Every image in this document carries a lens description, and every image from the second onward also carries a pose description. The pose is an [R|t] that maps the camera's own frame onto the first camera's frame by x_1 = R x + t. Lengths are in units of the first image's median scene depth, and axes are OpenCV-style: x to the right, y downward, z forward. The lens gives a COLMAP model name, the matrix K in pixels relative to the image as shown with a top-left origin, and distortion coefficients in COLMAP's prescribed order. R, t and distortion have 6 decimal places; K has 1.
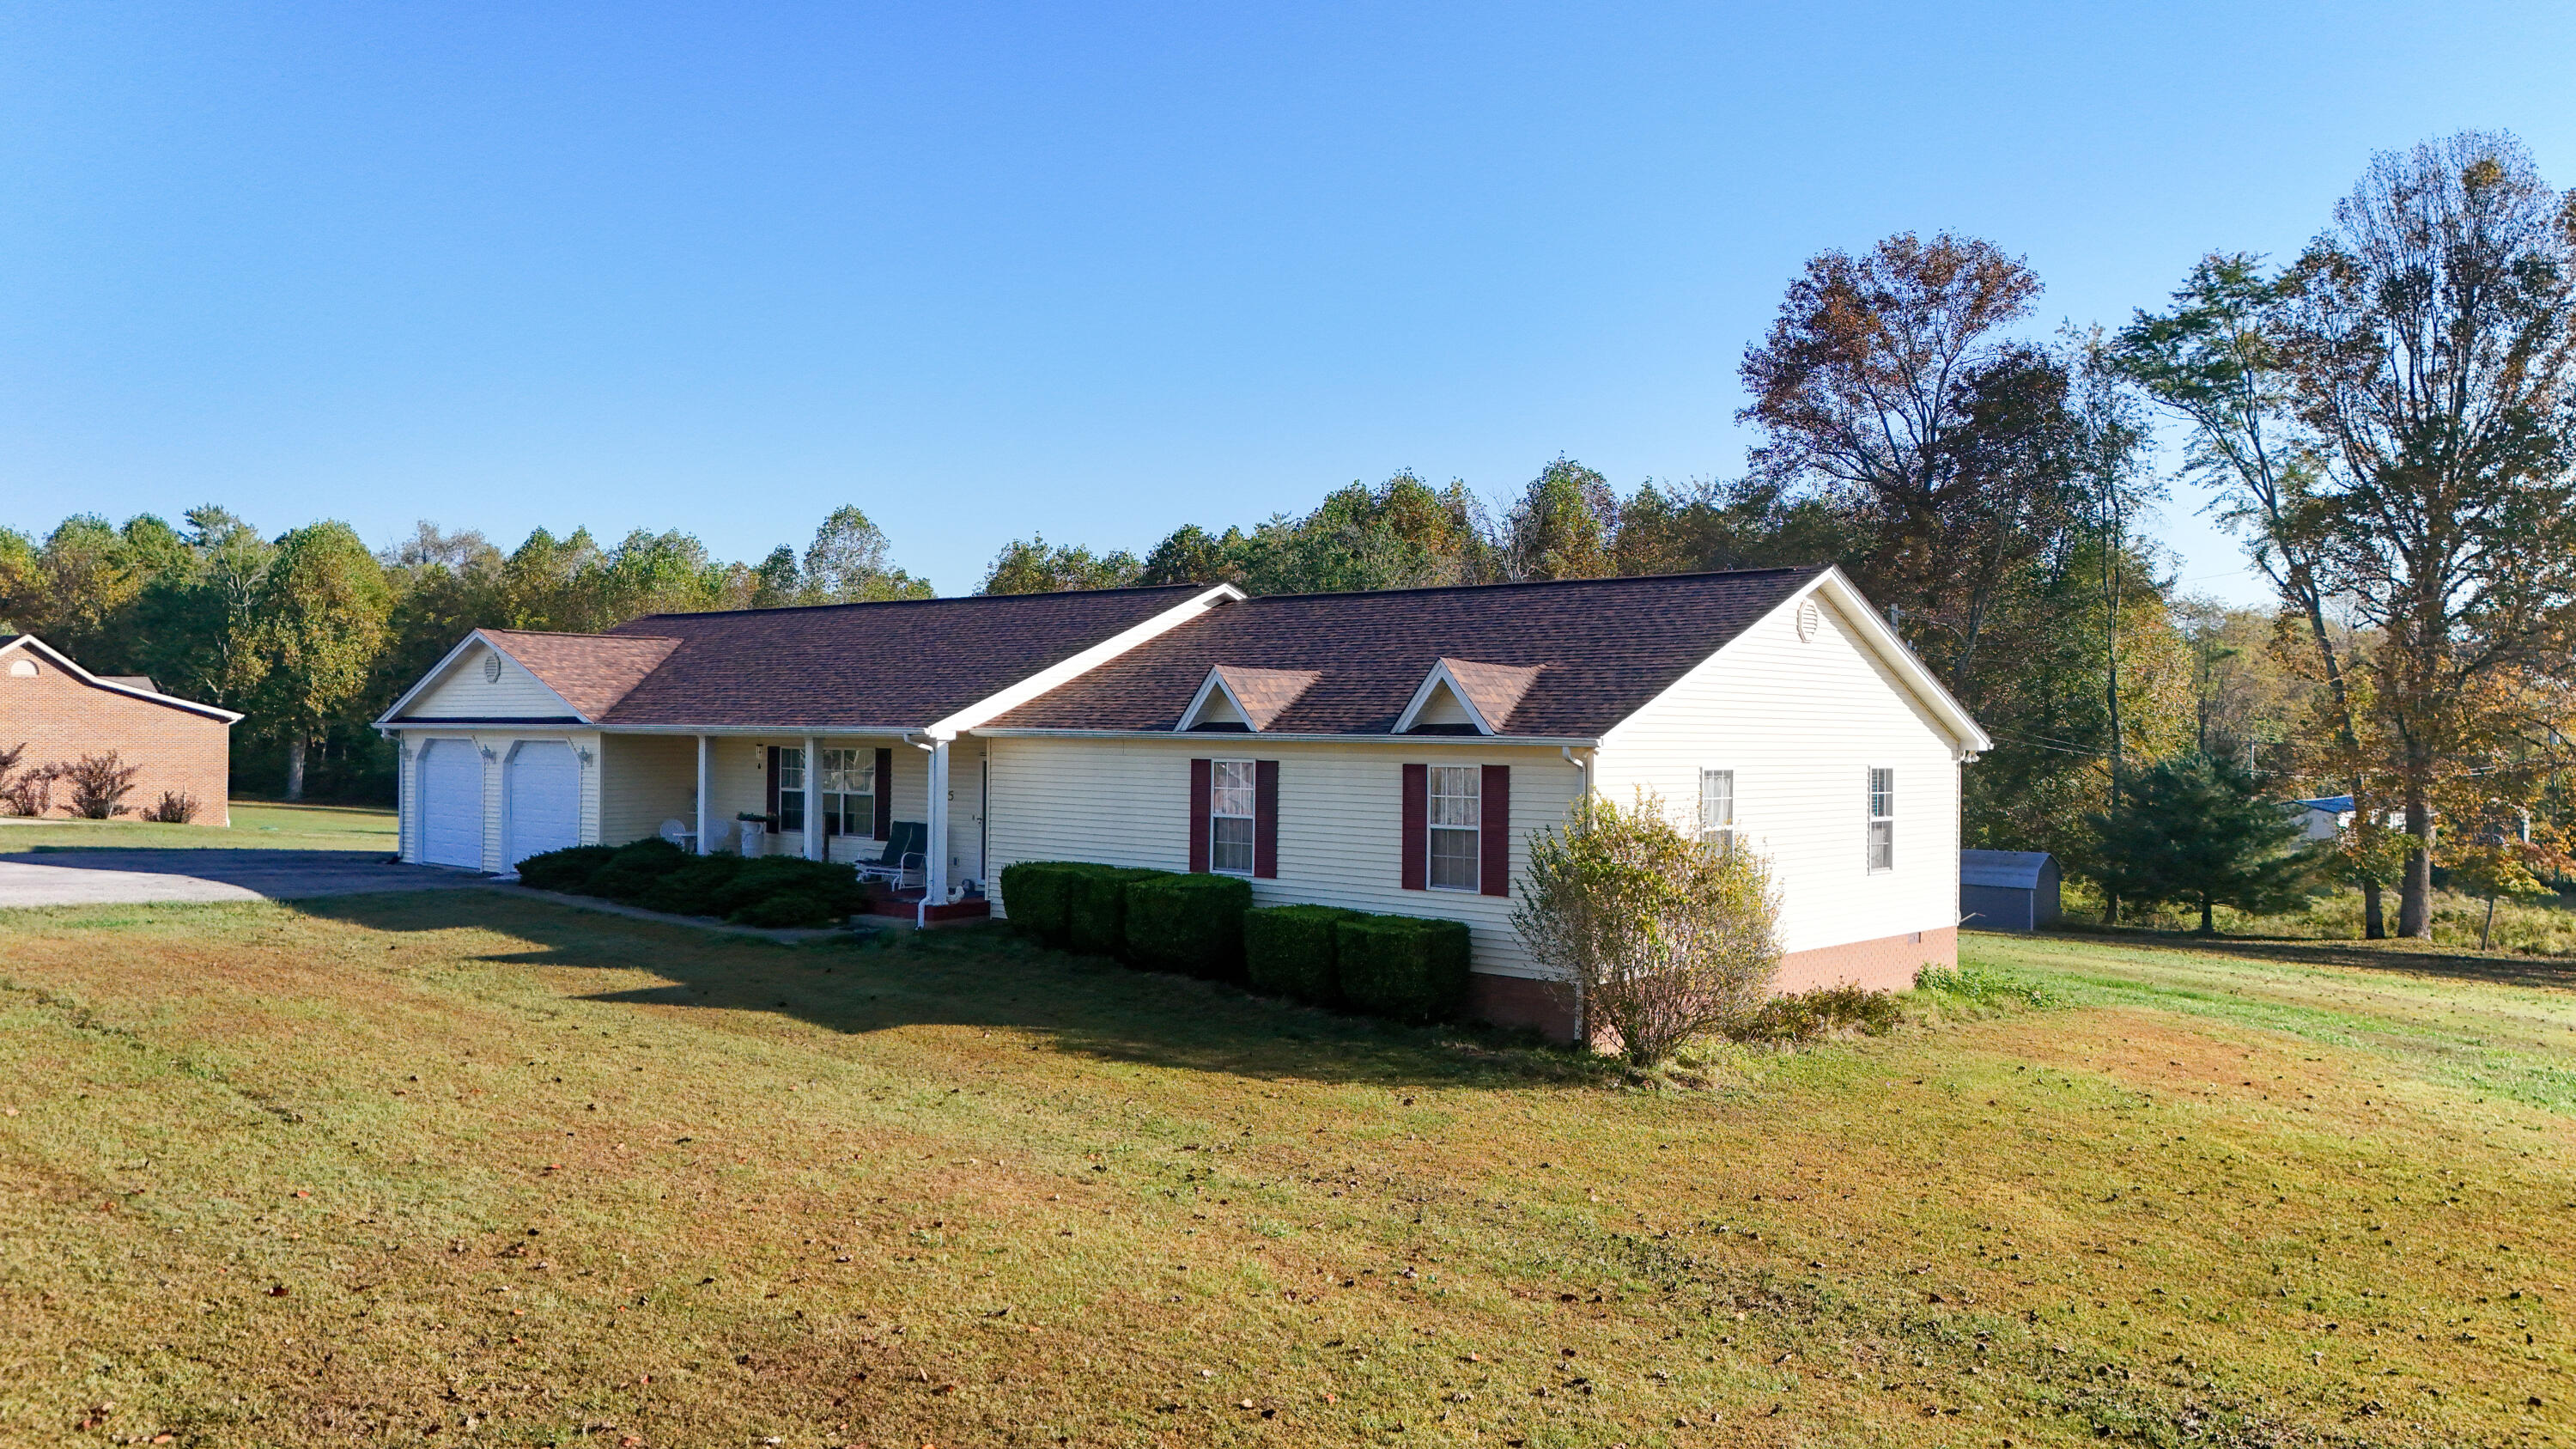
lens RADIAL K [[1865.7, 0, 1281.9], [0, 1865.7, 739.5], [0, 0, 1]] dist [0.044941, -0.025479]
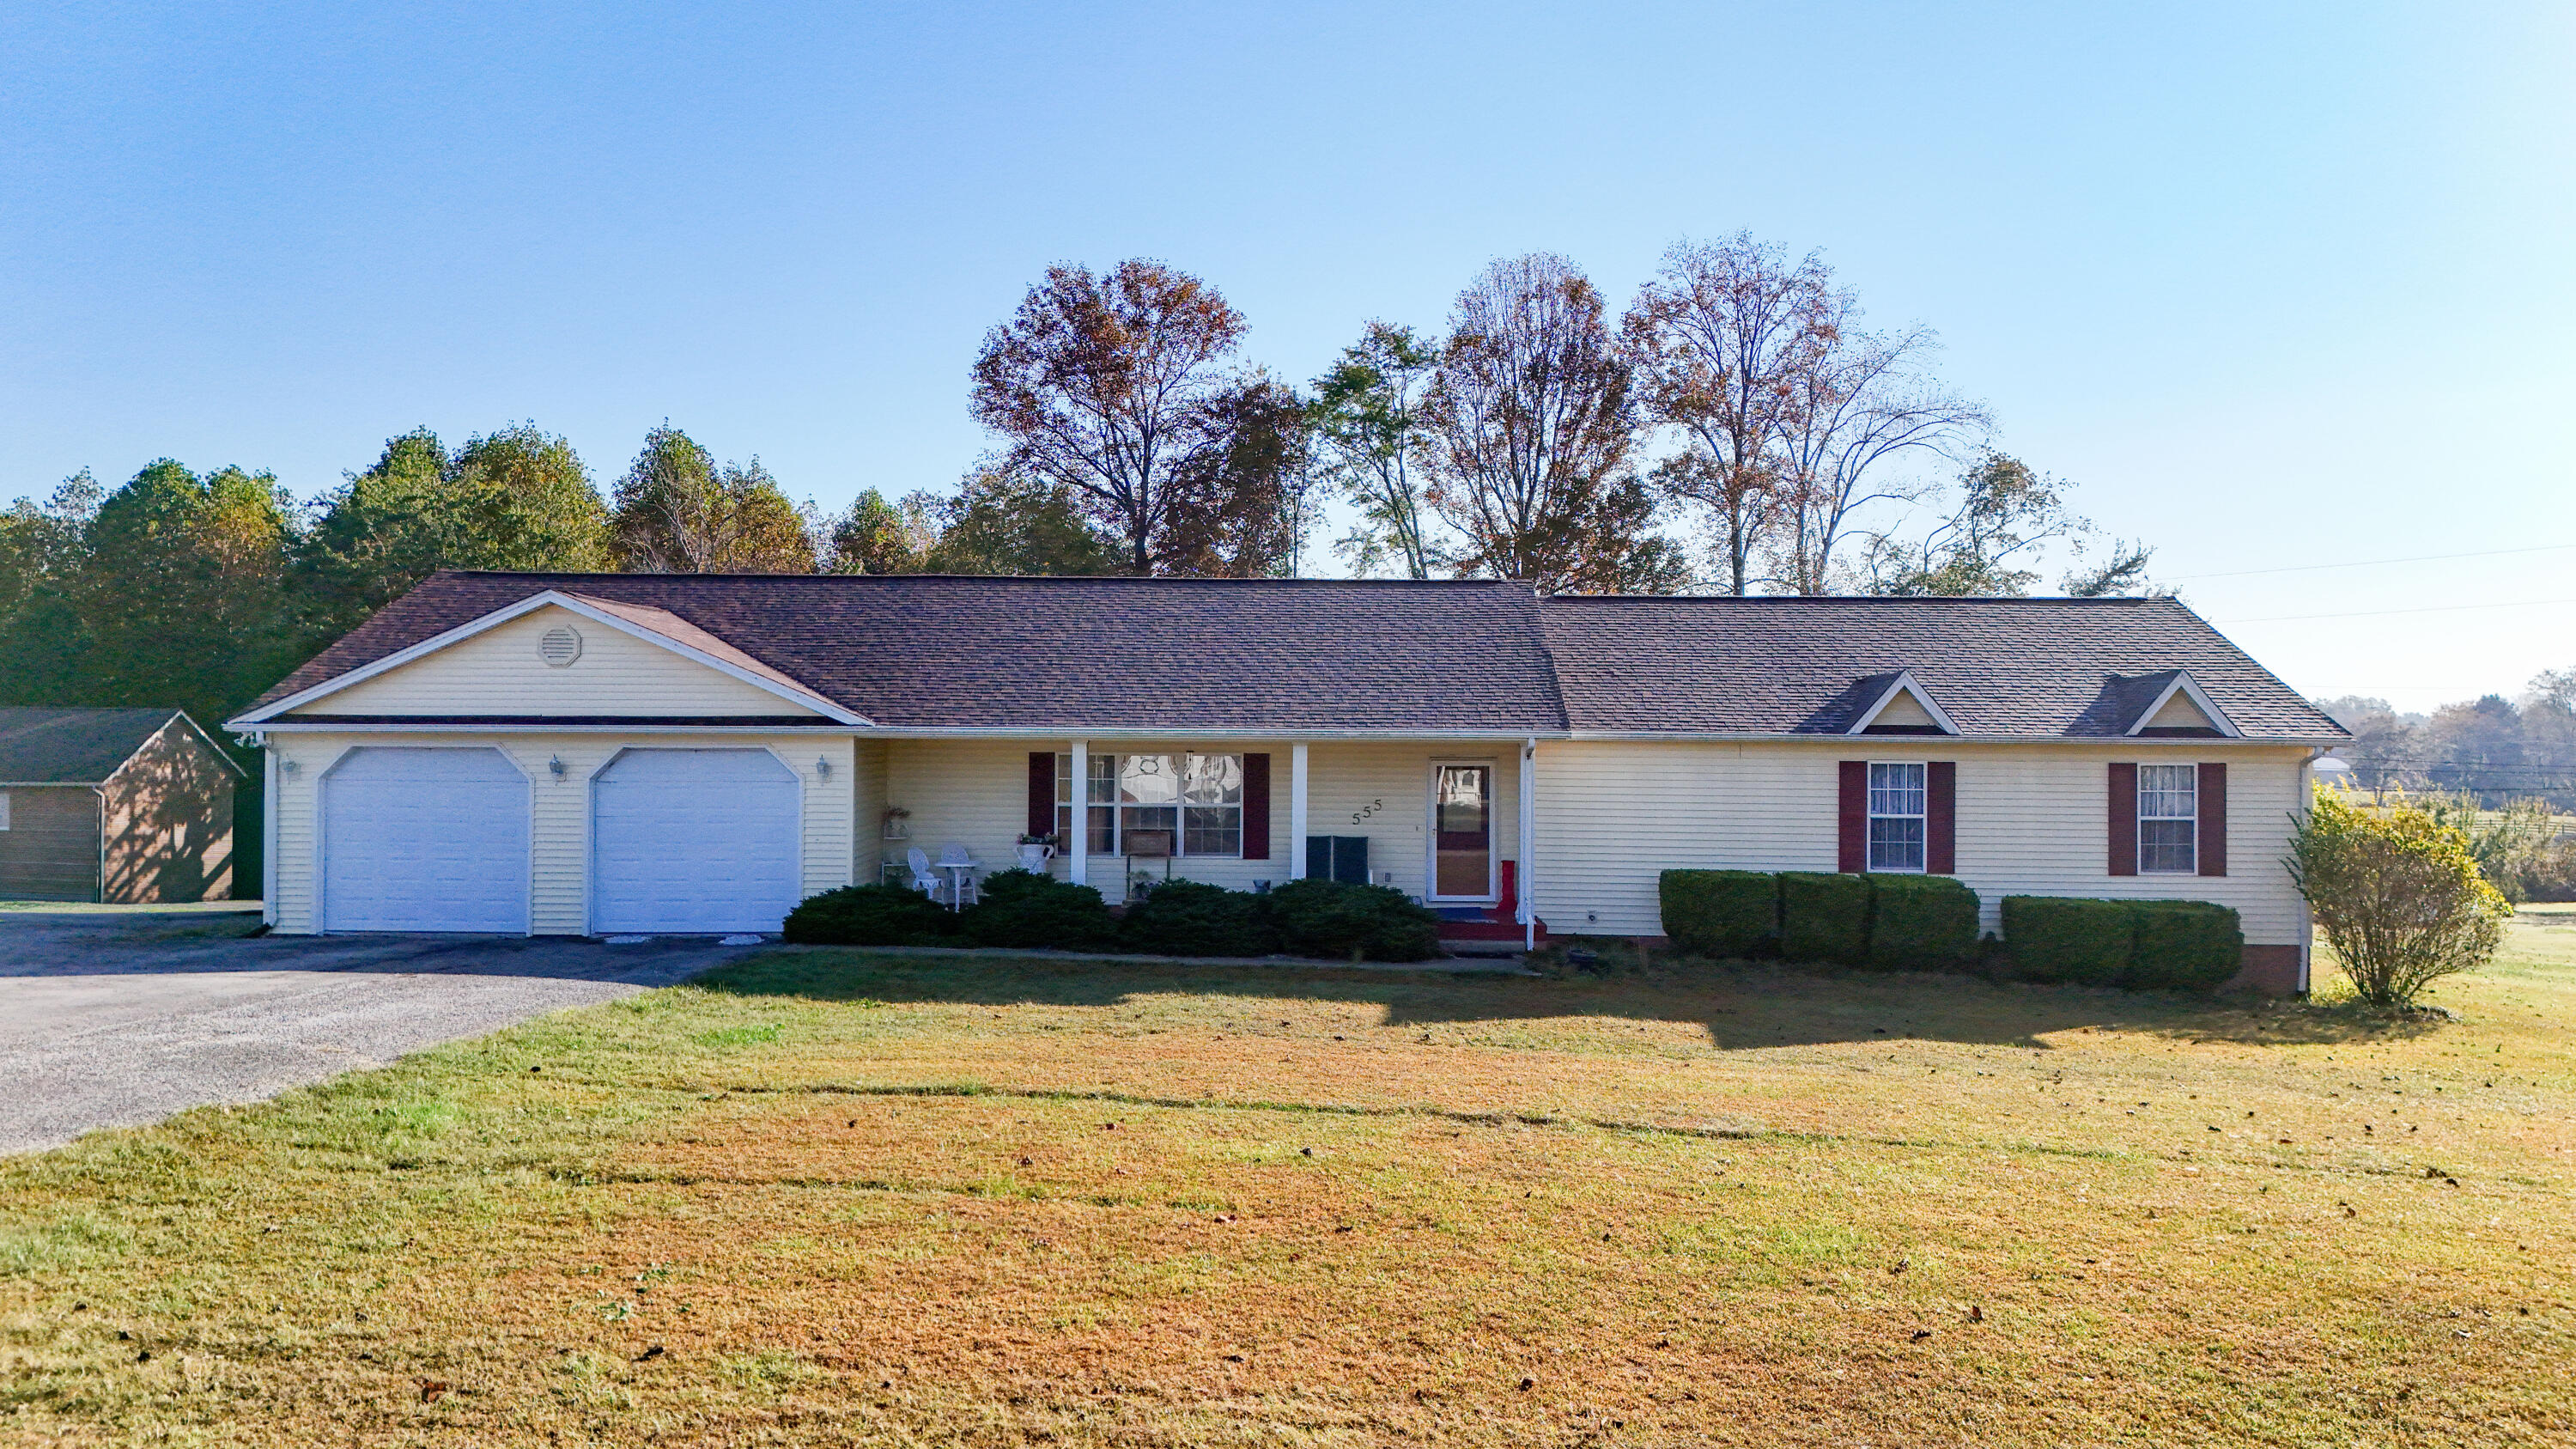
lens RADIAL K [[1865.7, 0, 1299.1], [0, 1865.7, 729.5], [0, 0, 1]] dist [0.044941, -0.025479]
pose [[0.770435, -0.003941, 0.637506, -0.735491], [0.003109, 0.999992, 0.002425, -0.008064], [-0.637510, 0.000114, 0.770442, 0.316939]]
